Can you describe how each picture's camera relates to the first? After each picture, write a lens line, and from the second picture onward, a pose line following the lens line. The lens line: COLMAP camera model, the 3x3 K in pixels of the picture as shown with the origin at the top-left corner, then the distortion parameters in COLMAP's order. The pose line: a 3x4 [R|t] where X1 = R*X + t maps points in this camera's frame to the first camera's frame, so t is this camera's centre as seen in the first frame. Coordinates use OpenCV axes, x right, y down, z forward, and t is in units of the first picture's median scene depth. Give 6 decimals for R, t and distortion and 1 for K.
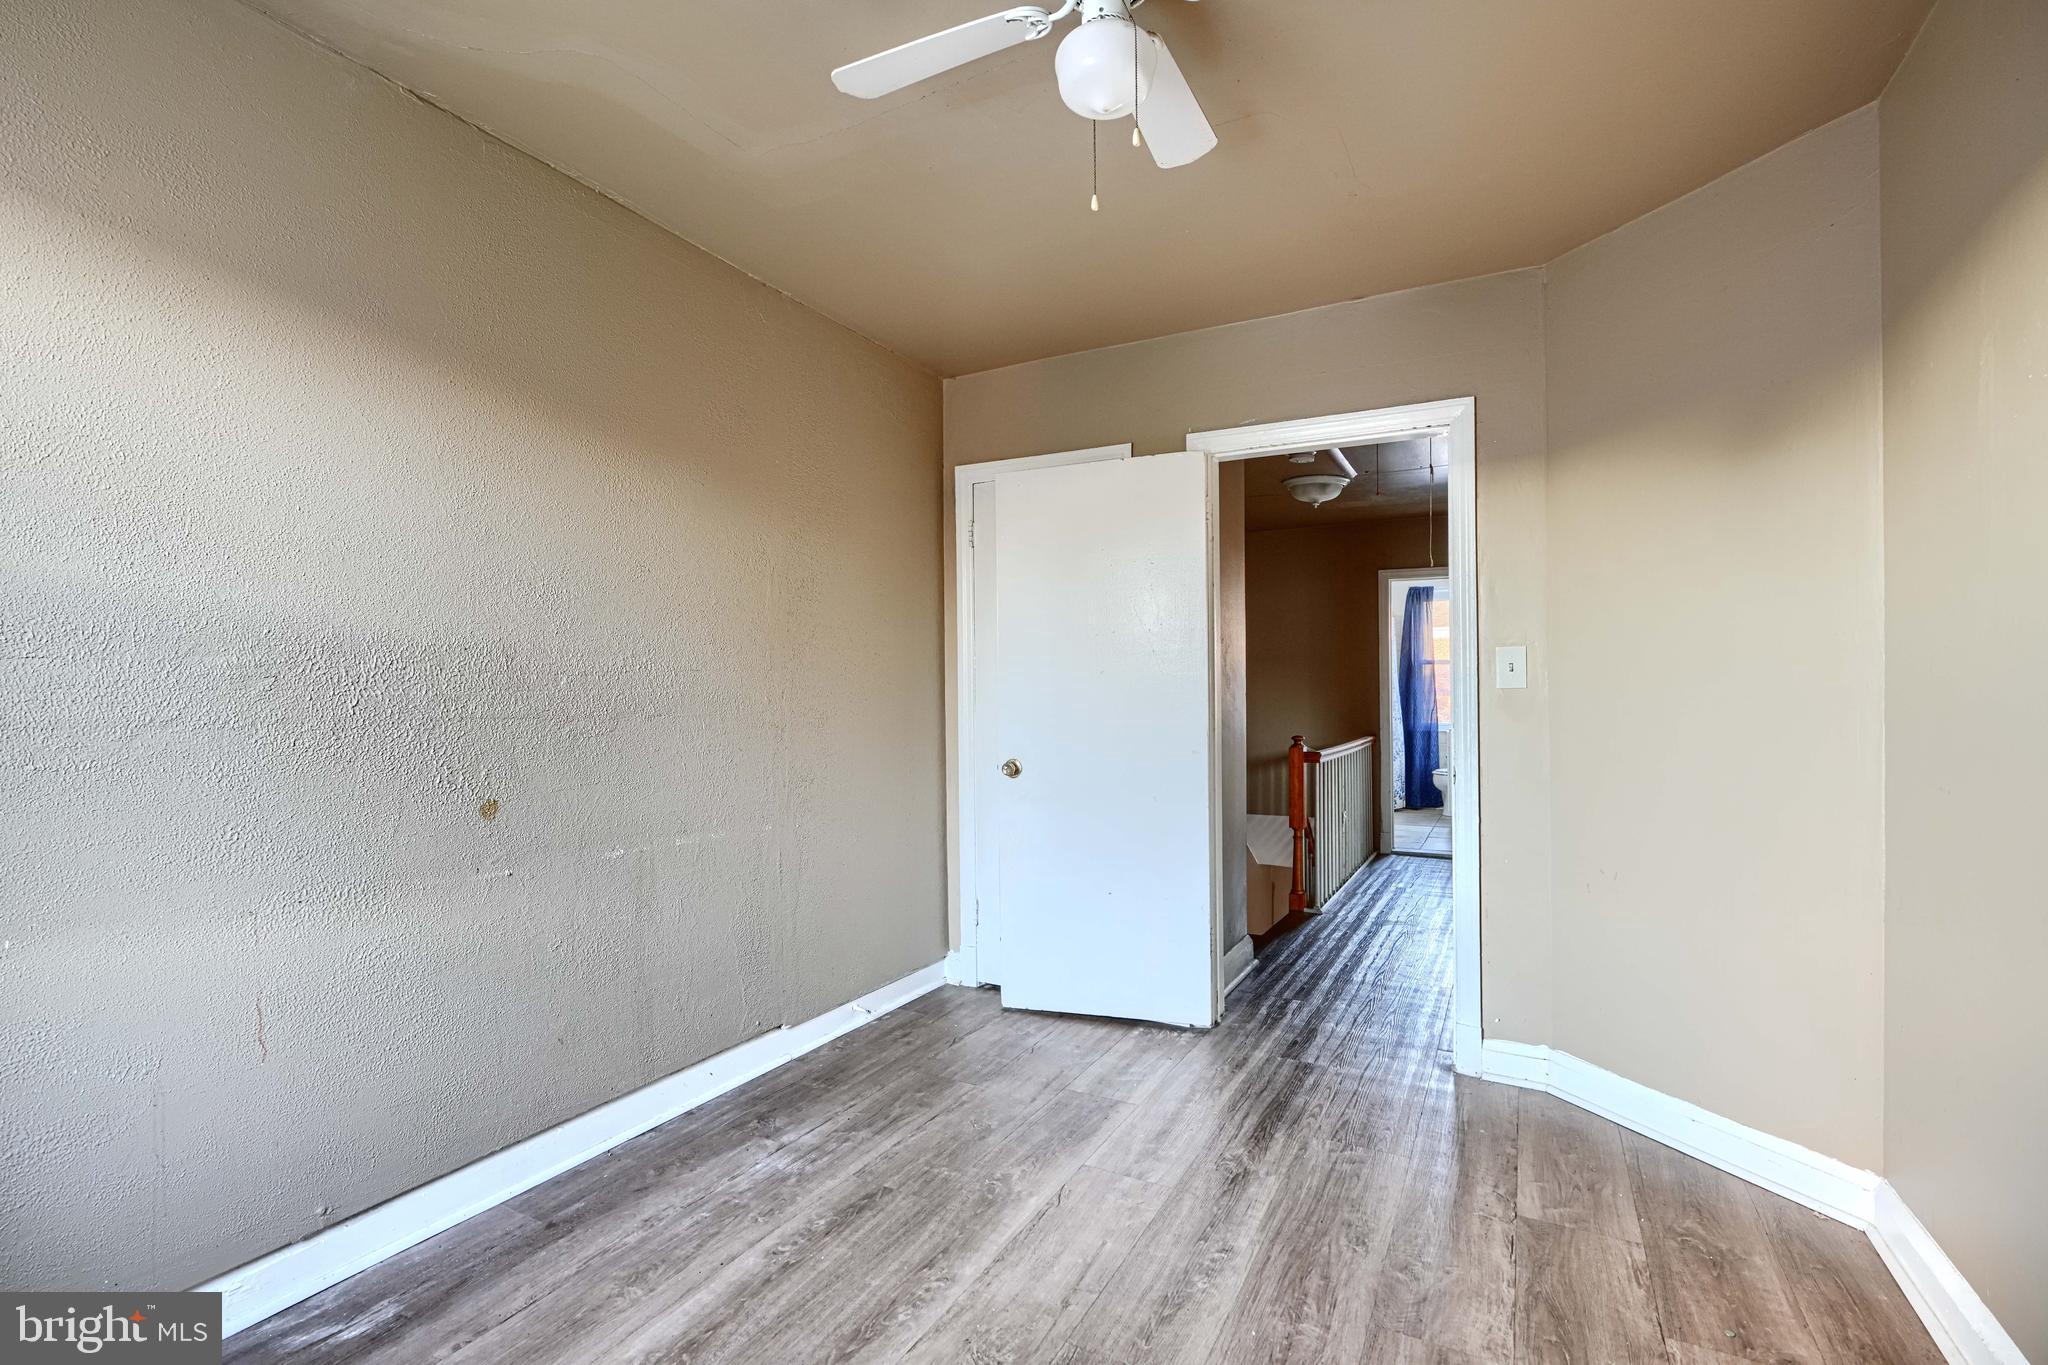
lens RADIAL K [[927.5, 0, 1014.7], [0, 927.5, 672.1], [0, 0, 1]] dist [-0.003470, -0.000333]
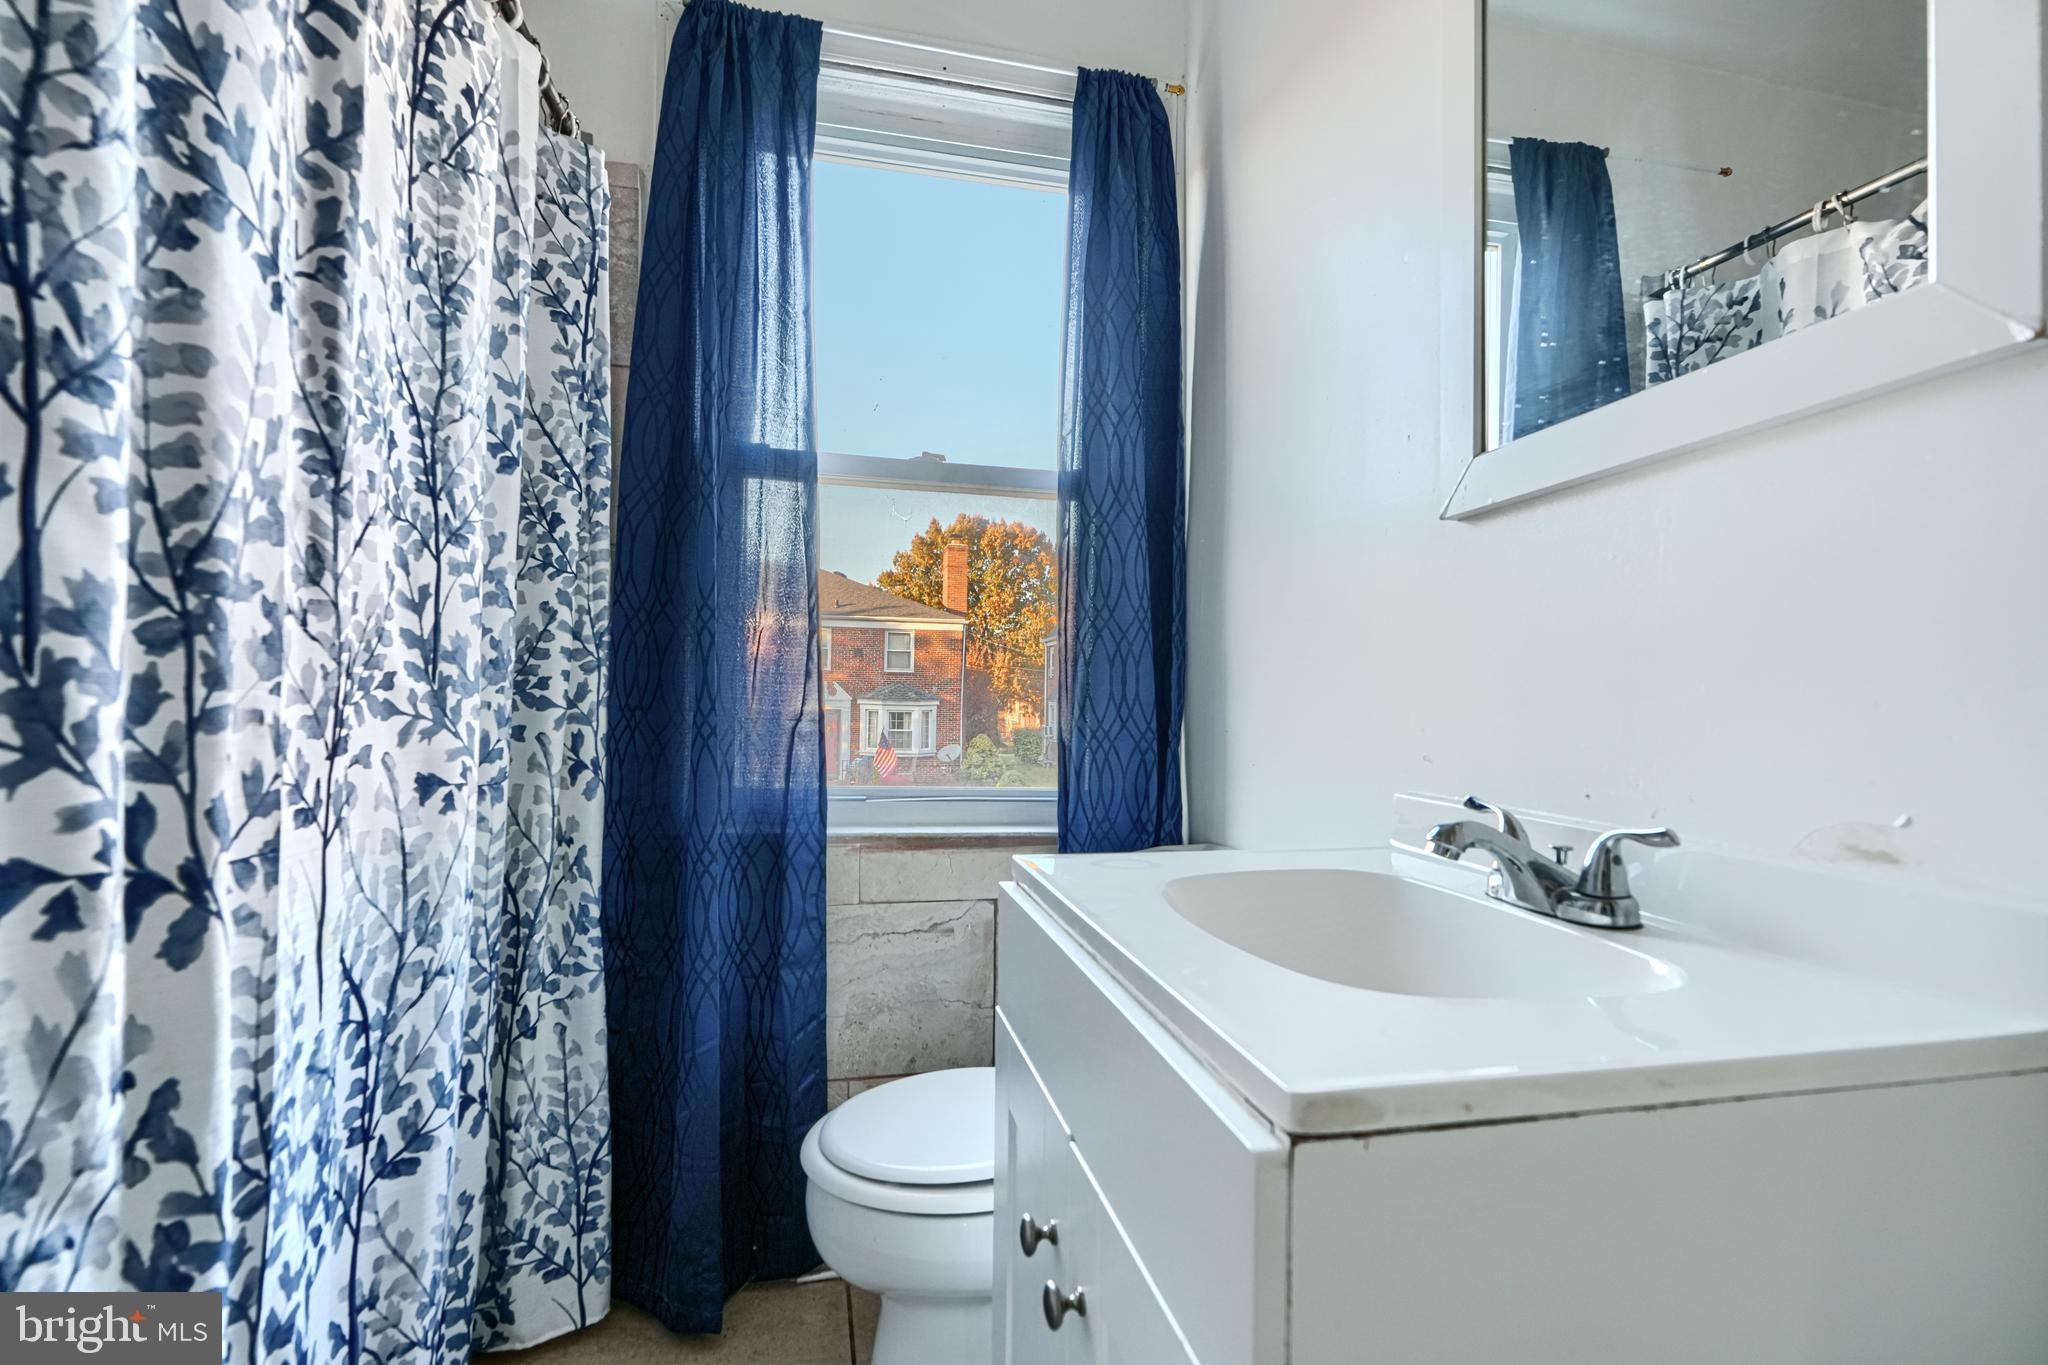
lens RADIAL K [[962.5, 0, 1024.0], [0, 962.5, 682.5], [0, 0, 1]] dist [0.000643, 0.000336]
pose [[0.745366, 0.022440, 0.666278, 0.361075], [-0.031416, 0.999505, 0.001483, 0.032867], [-0.665915, -0.022037, 0.745702, 0.834664]]
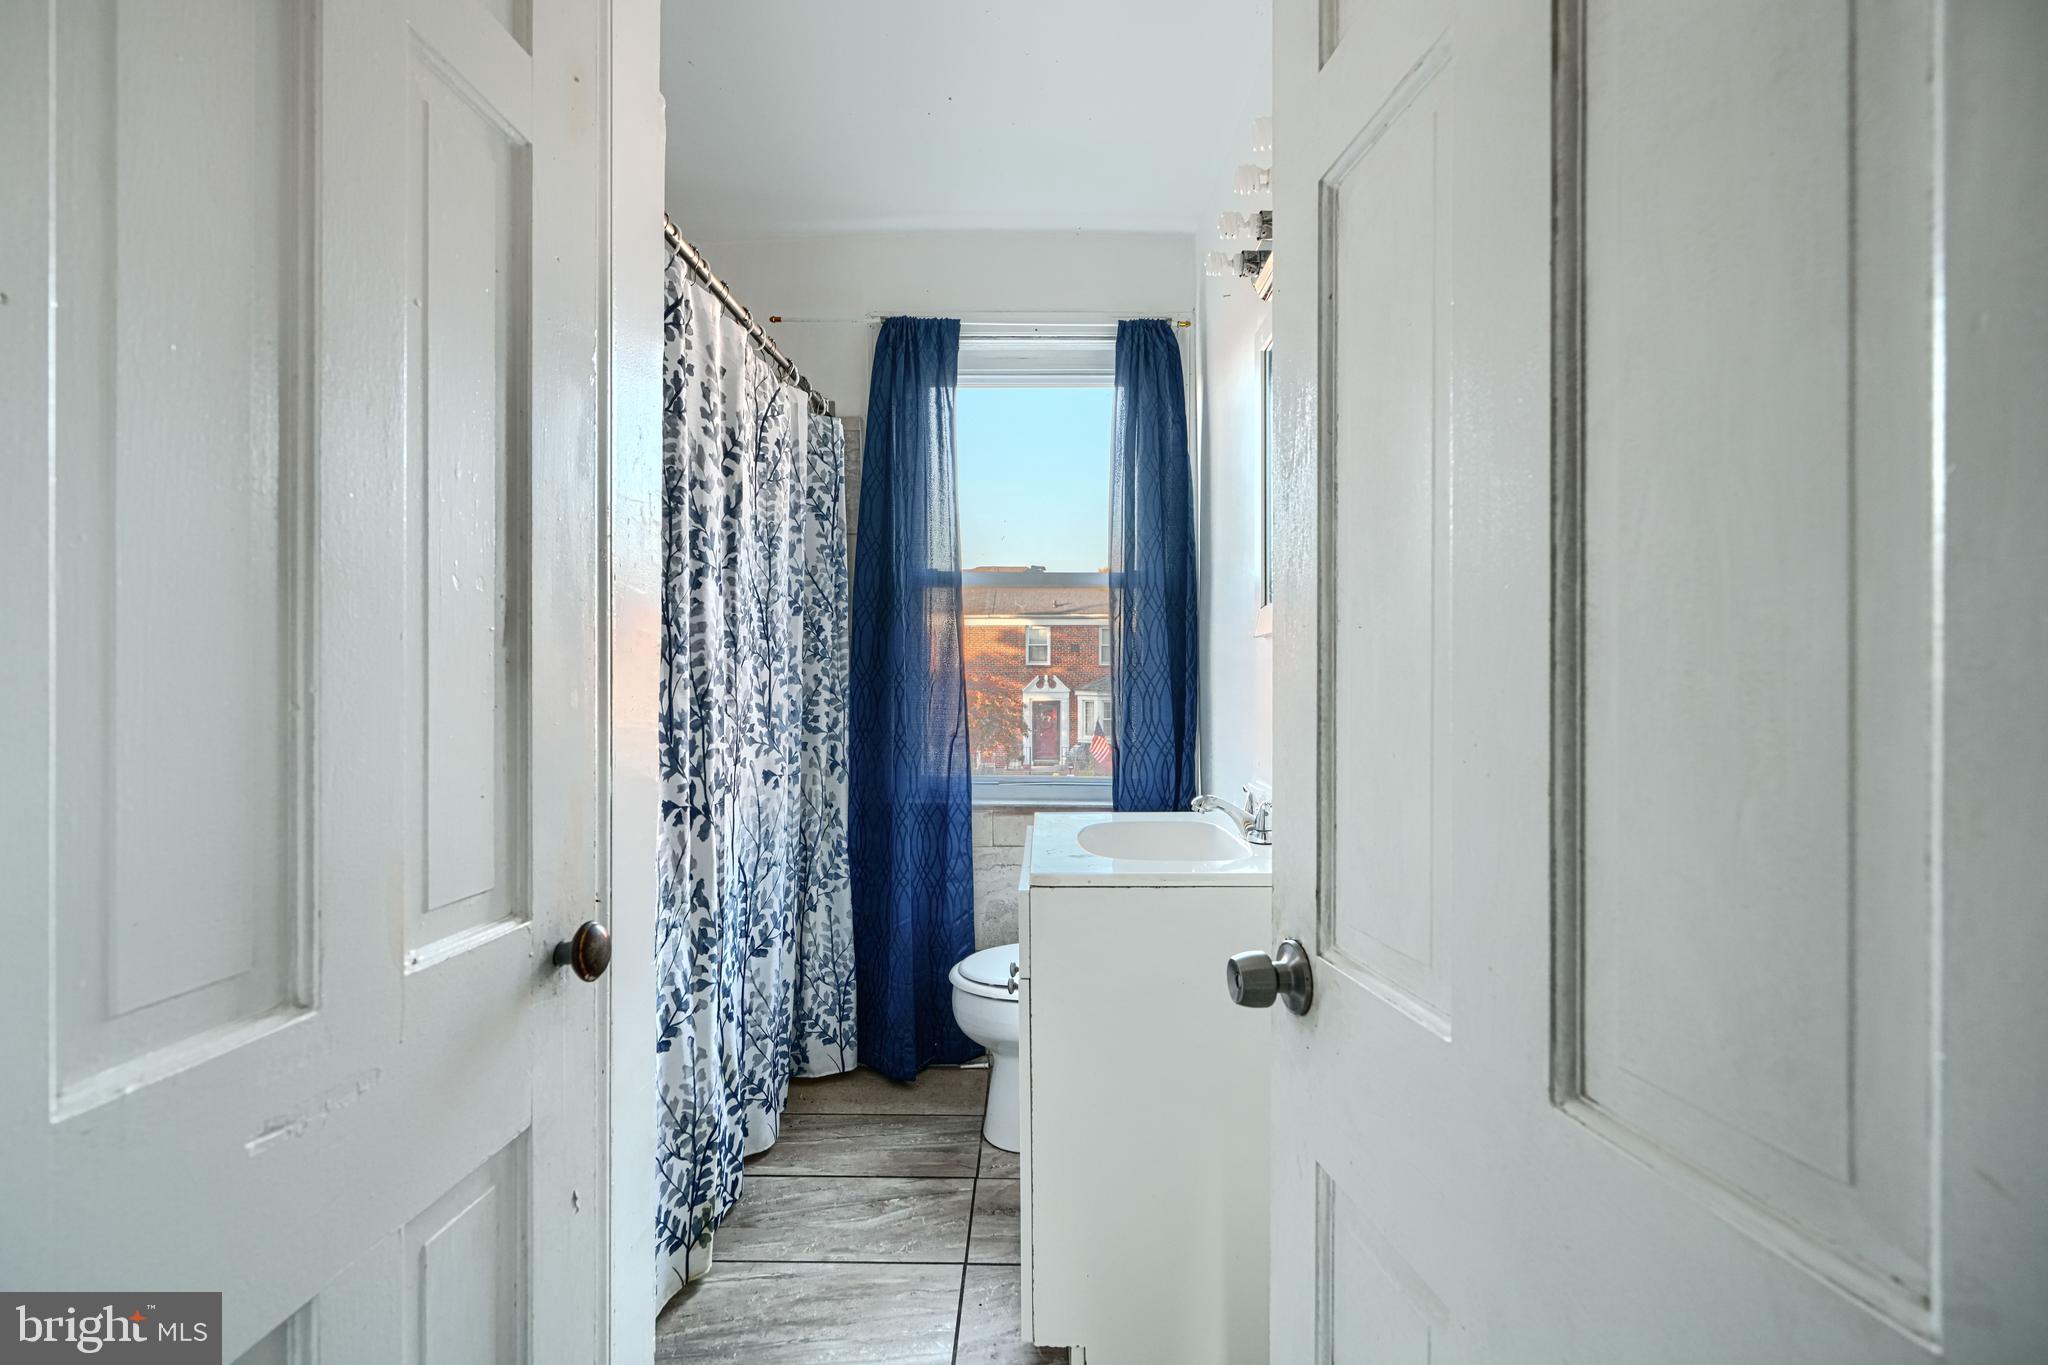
lens RADIAL K [[927.5, 0, 1014.7], [0, 927.5, 672.1], [0, 0, 1]] dist [-0.003470, -0.000333]
pose [[0.886821, 0.003916, 0.462097, 0.330771], [-0.009138, 0.999917, 0.009062, 0.018192], [-0.462023, -0.012259, 0.886783, 0.727213]]
